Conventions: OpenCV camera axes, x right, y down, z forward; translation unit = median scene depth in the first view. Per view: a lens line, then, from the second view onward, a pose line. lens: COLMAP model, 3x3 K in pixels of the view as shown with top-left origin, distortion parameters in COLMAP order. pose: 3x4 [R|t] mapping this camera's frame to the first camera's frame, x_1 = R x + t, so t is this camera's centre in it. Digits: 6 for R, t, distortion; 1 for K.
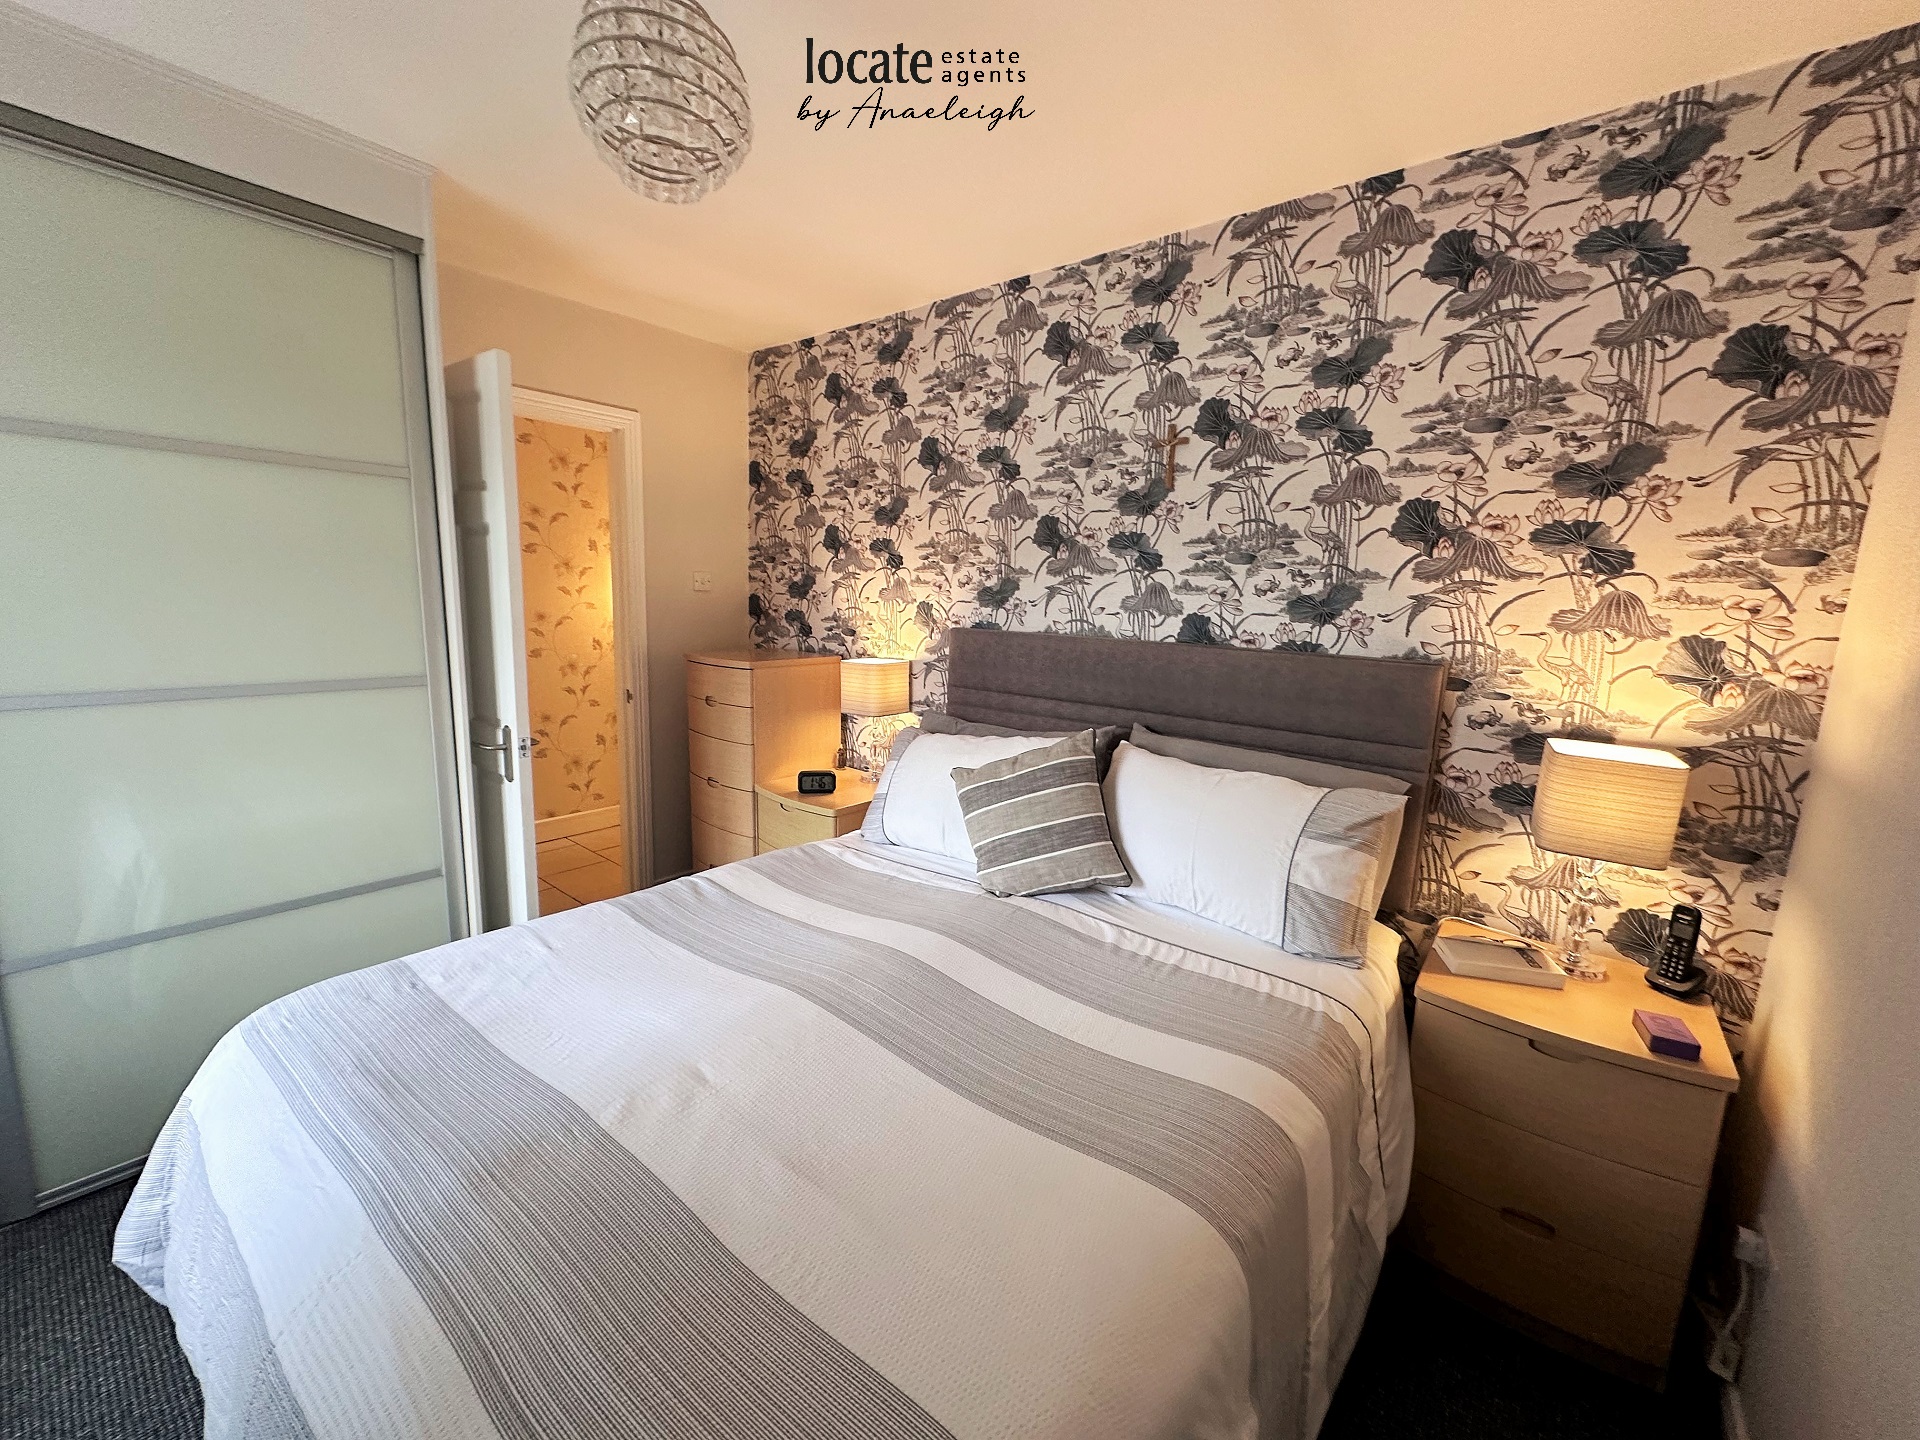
lens RADIAL K [[760.9, 0, 958.2], [0, 760.9, 717.5], [0, 0, 1]] dist [-0.002248, -0.000435]
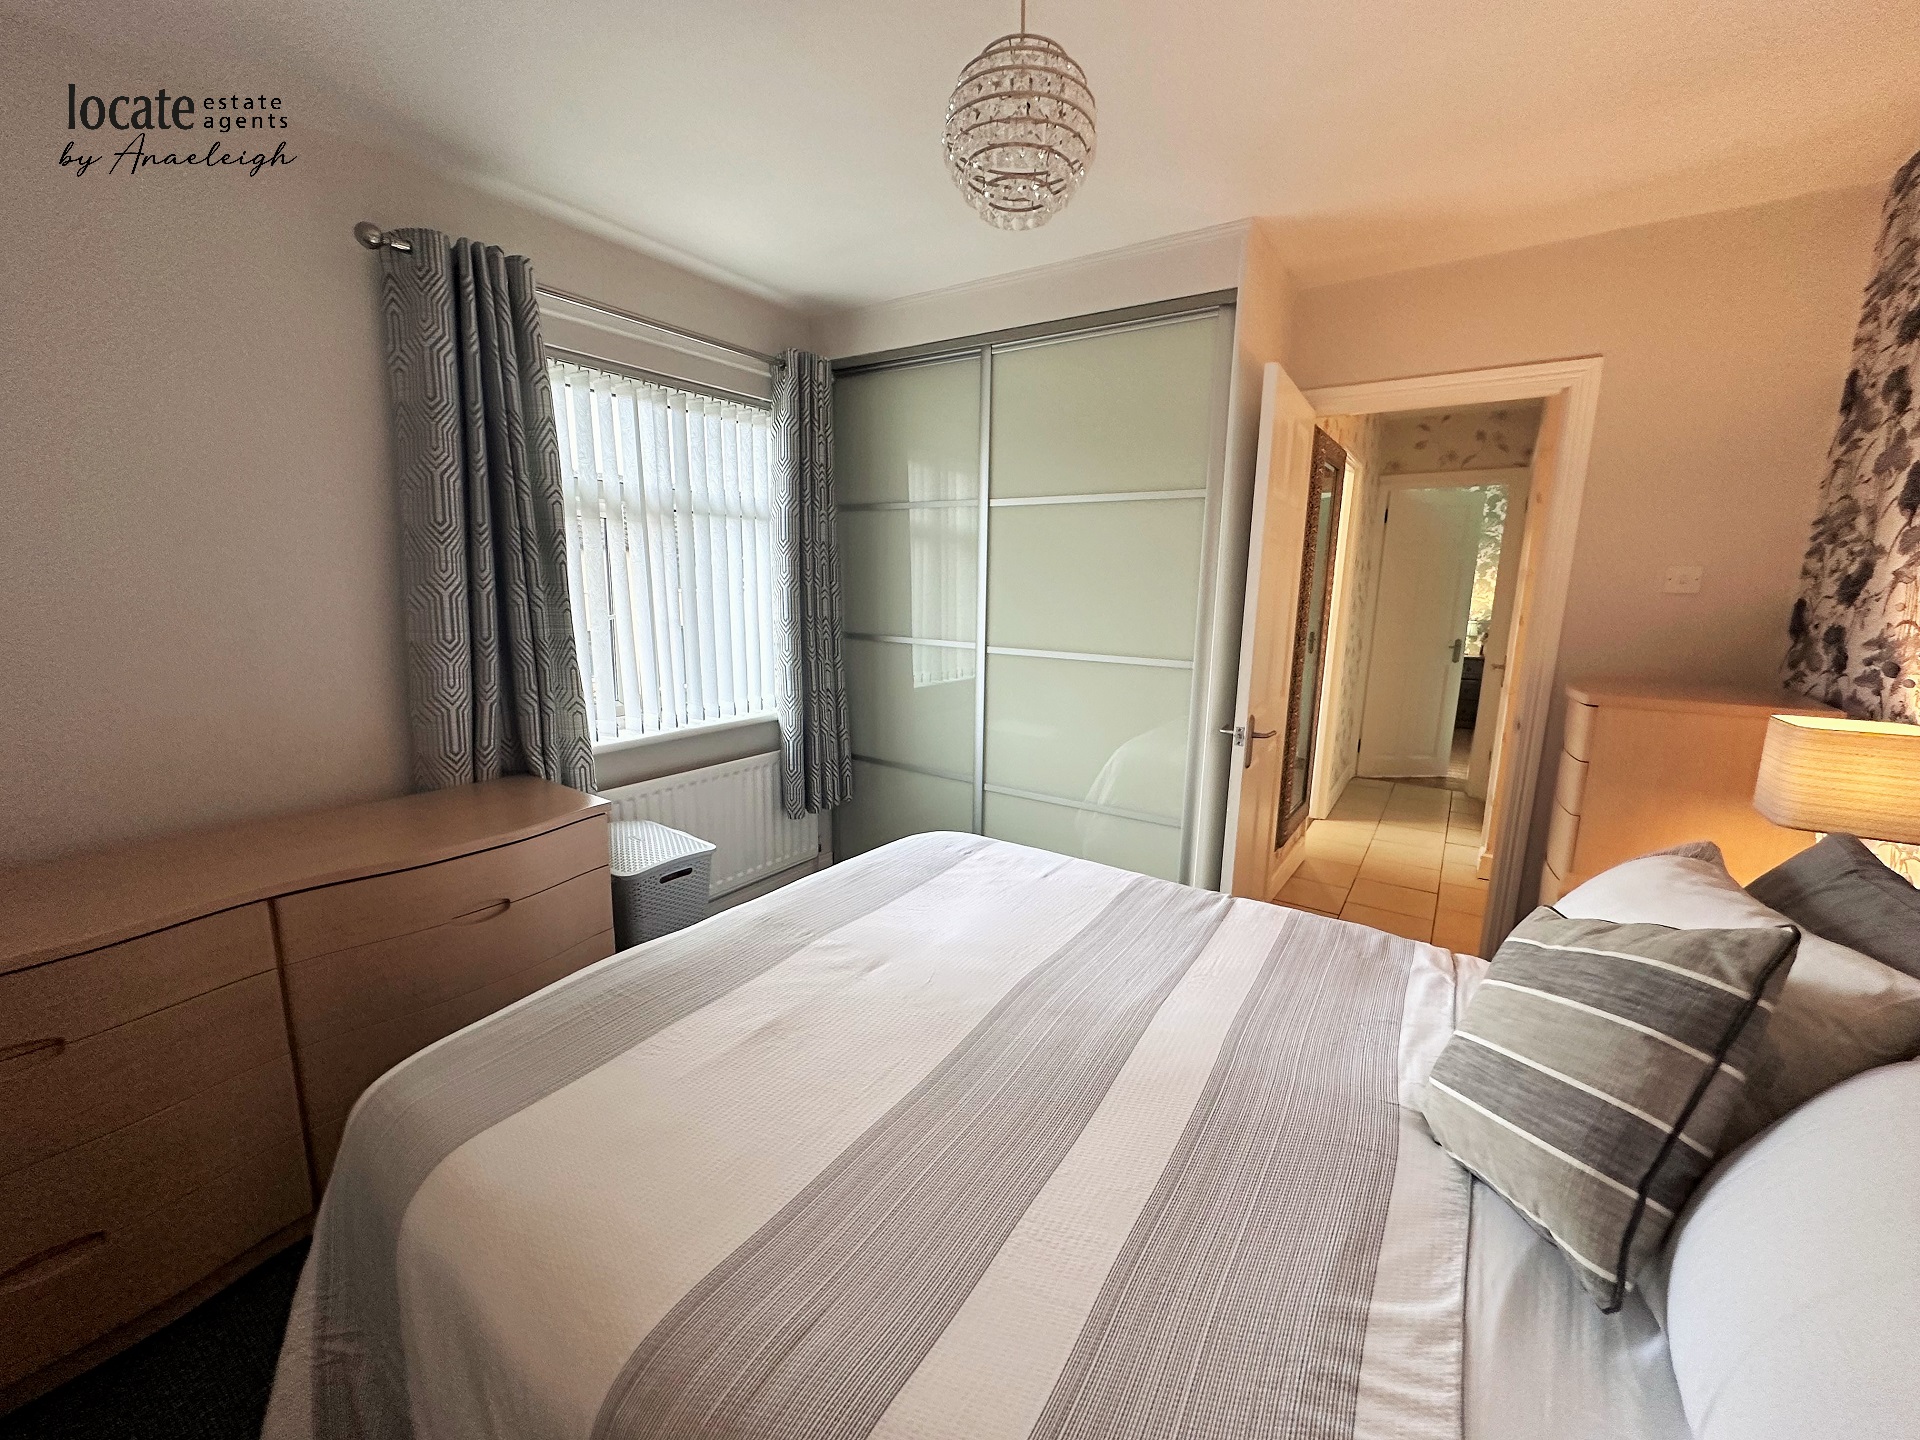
lens RADIAL K [[760.9, 0, 955.5], [0, 760.9, 719.3], [0, 0, 1]] dist [-0.002248, -0.000435]
pose [[0.103187, 0.153812, -0.982697, 0.473074], [-0.169903, 0.976177, 0.134951, -0.065483], [0.980044, 0.153038, 0.126862, 0.511634]]
